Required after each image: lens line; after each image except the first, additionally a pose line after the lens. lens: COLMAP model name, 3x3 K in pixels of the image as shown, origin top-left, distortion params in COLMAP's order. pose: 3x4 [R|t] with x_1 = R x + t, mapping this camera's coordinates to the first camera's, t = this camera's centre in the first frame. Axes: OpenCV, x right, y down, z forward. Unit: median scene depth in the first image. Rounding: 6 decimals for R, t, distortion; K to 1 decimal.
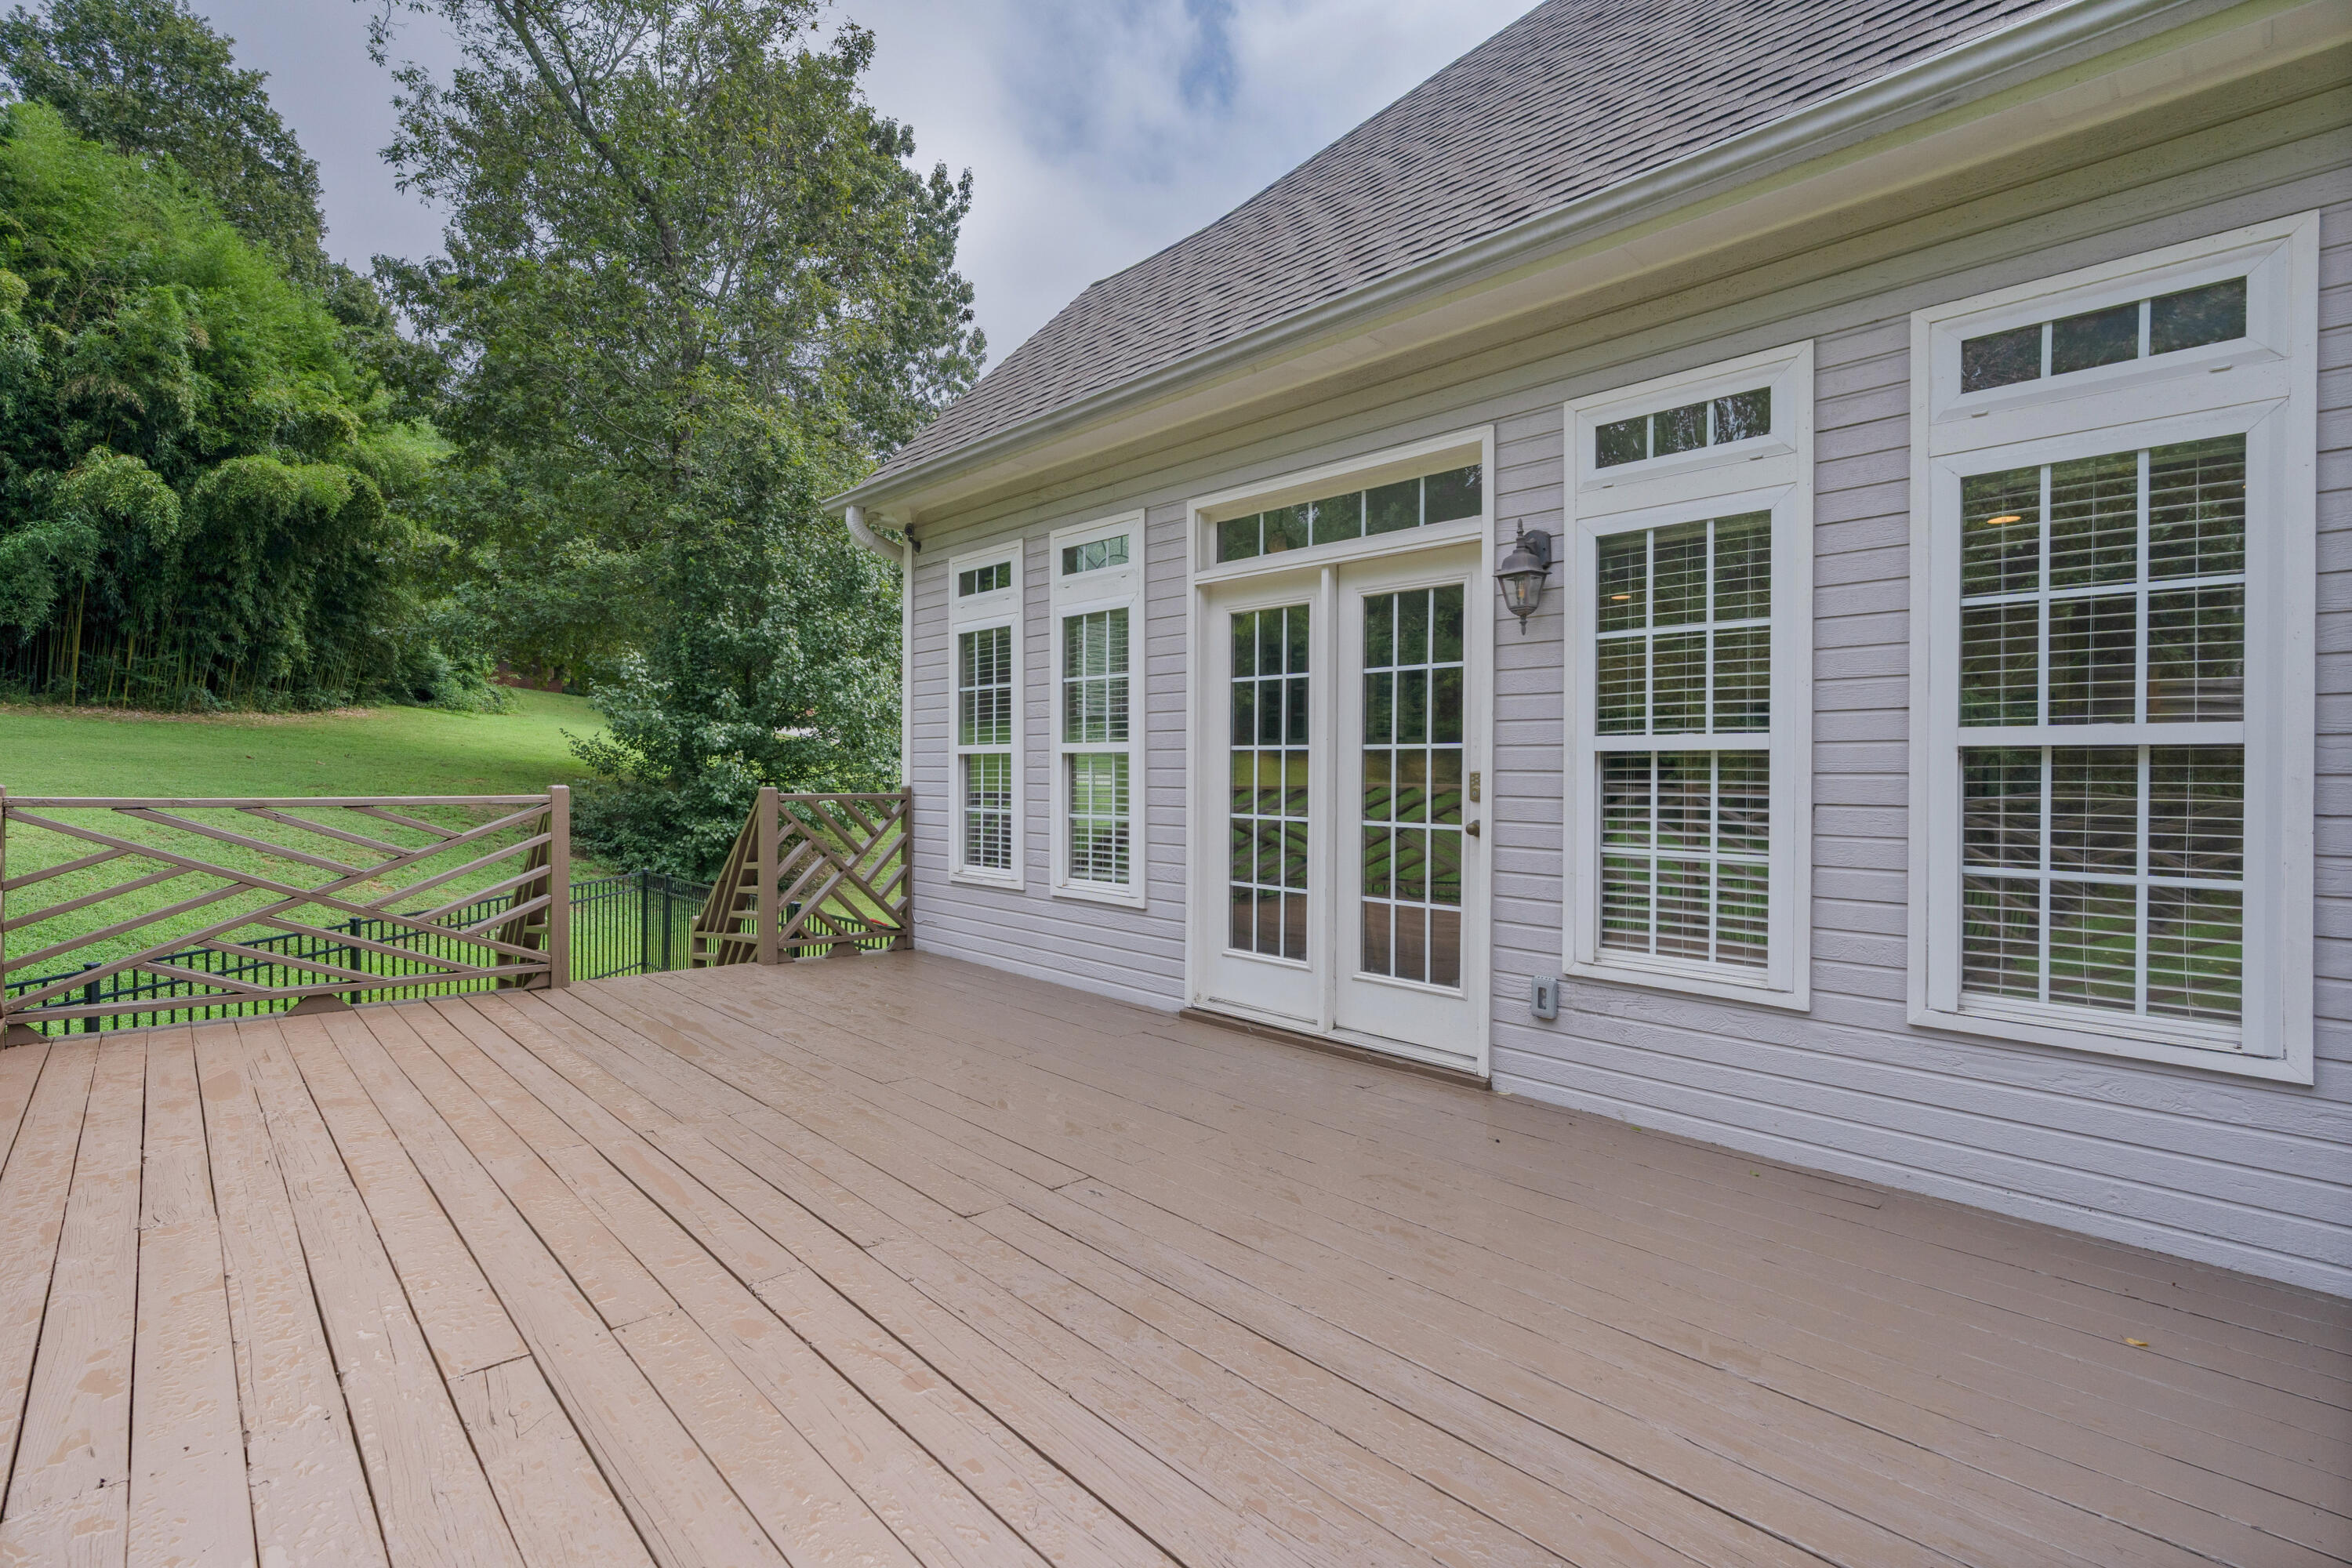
lens RADIAL K [[1101.1, 0, 1169.2], [0, 1101.1, 771.3], [0, 0, 1]] dist [0.006458, -0.000120]
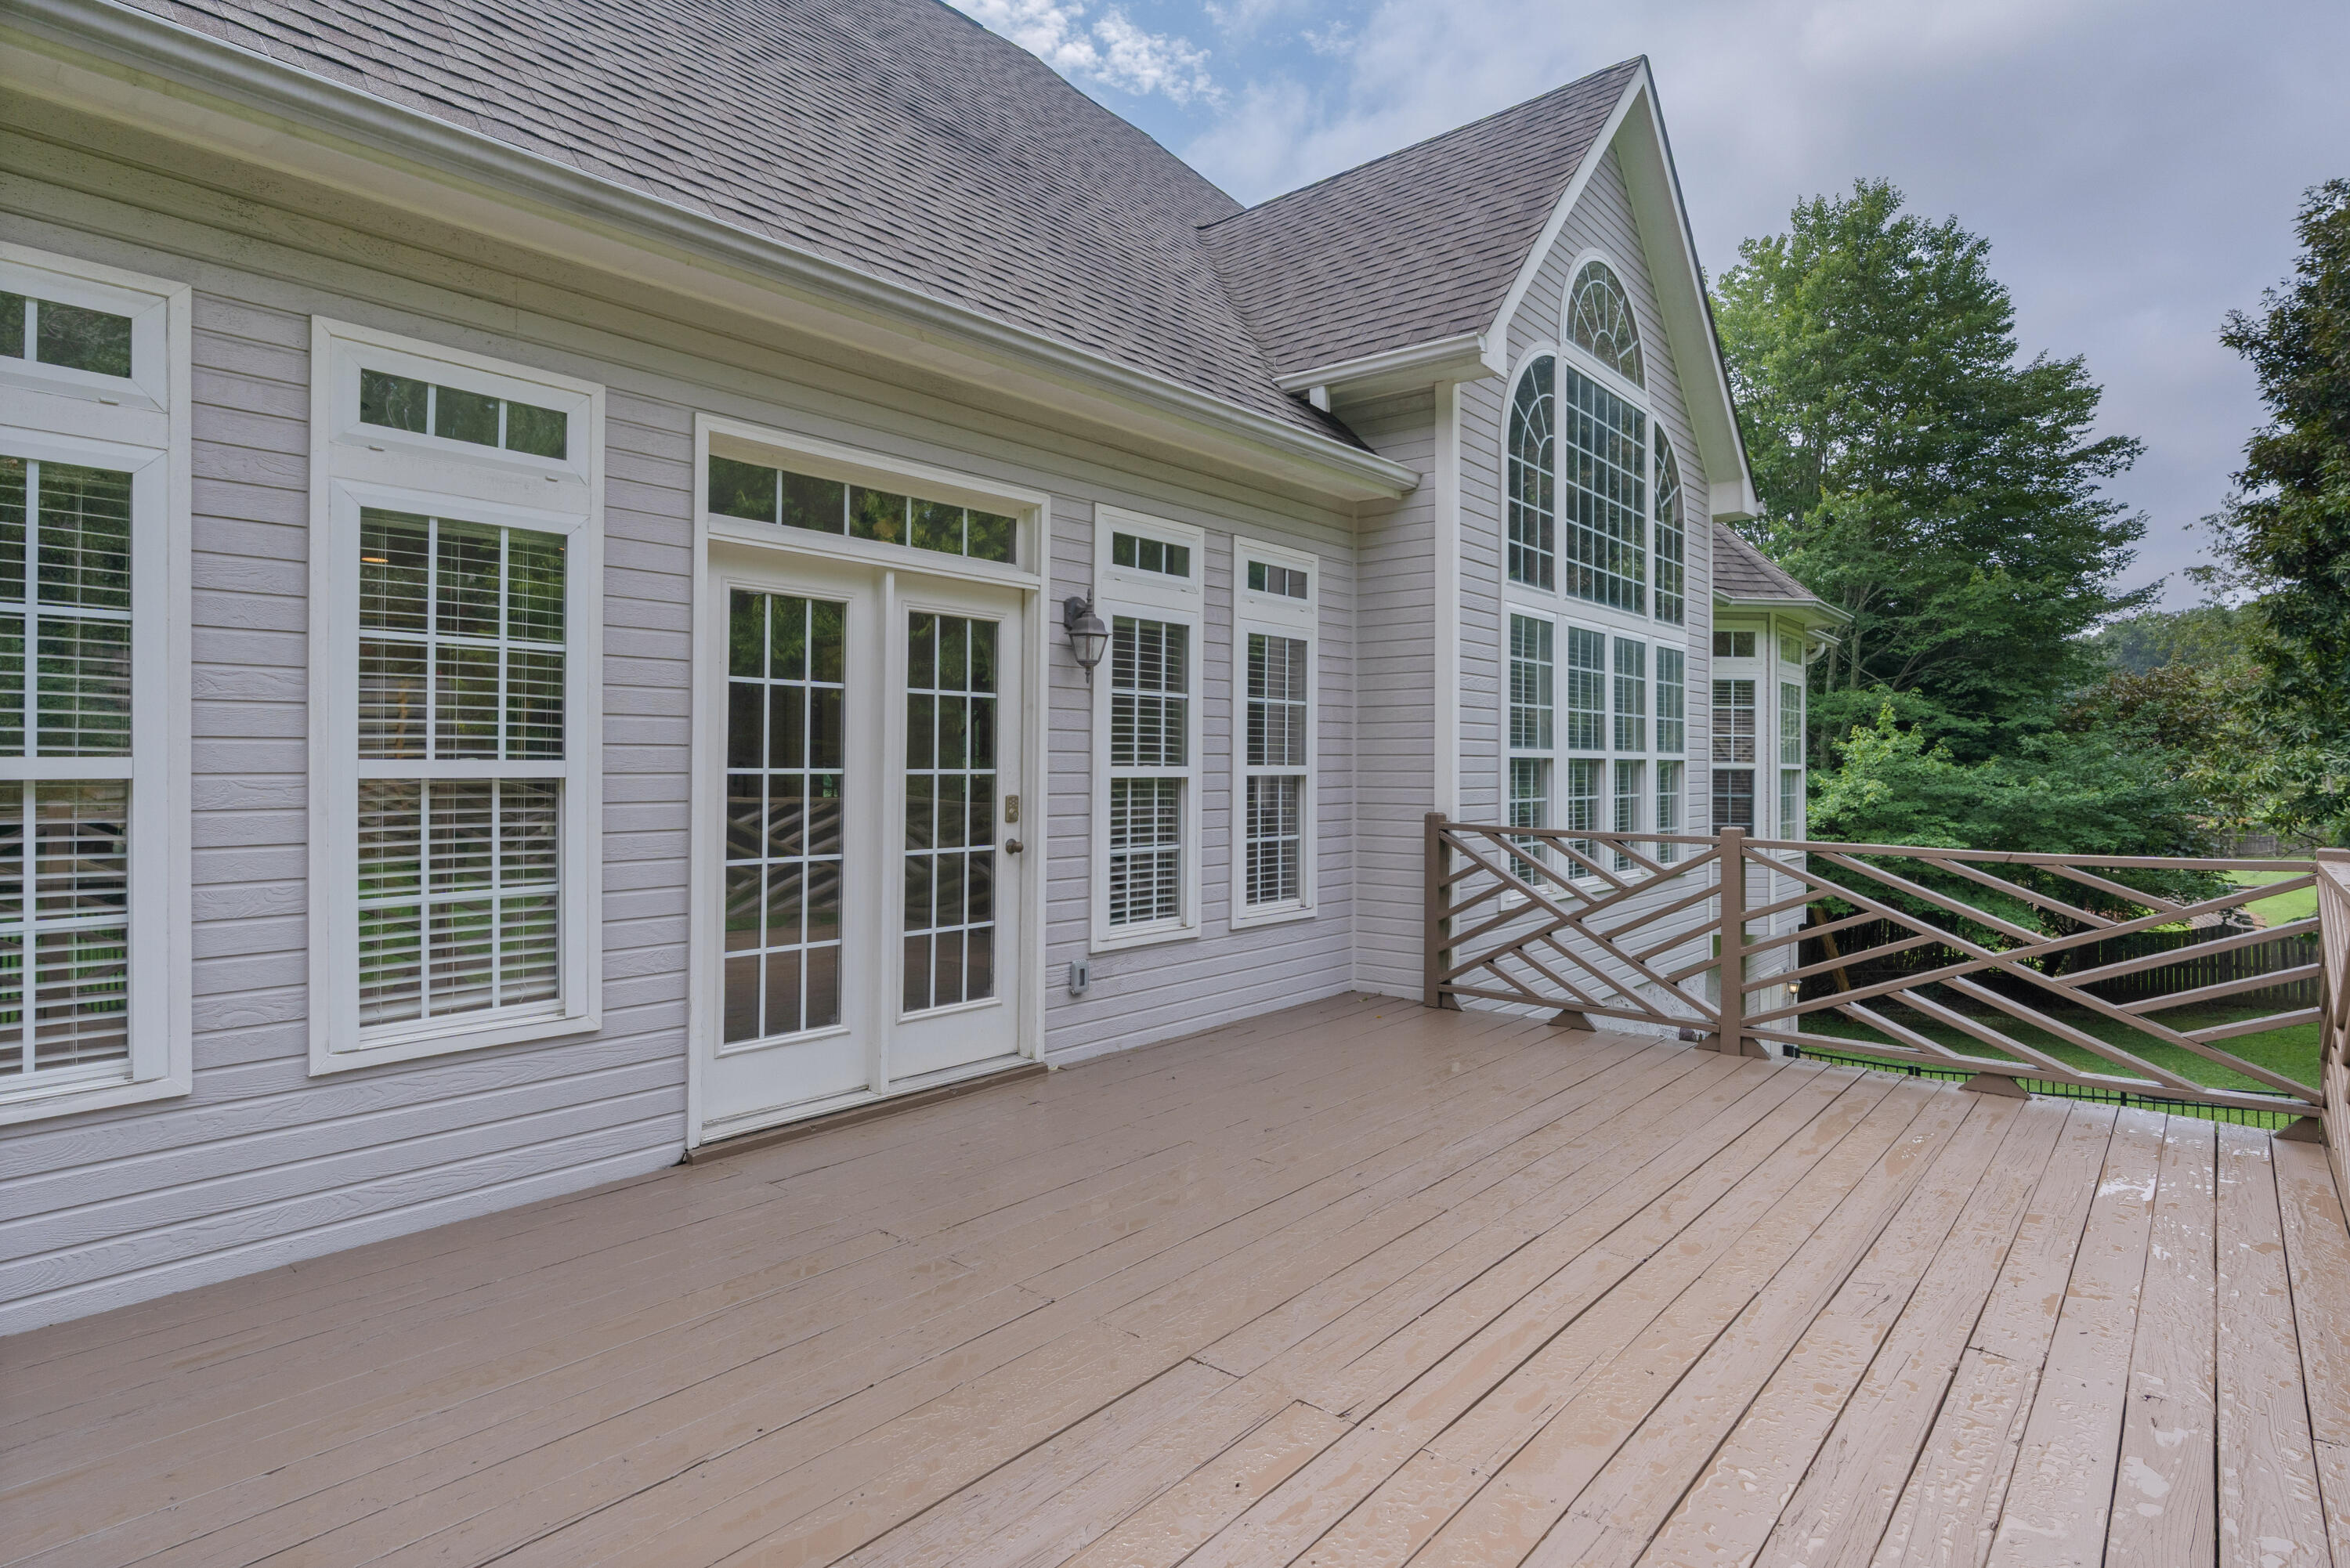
lens RADIAL K [[1183.4, 0, 1112.4], [0, 1183.4, 787.8], [0, 0, 1]] dist [-0.004309, -0.000660]
pose [[-0.060018, -0.000310, 0.998197, -0.596003], [0.019423, 0.999810, 0.001479, -0.004292], [-0.998008, 0.019477, -0.060000, 0.631631]]
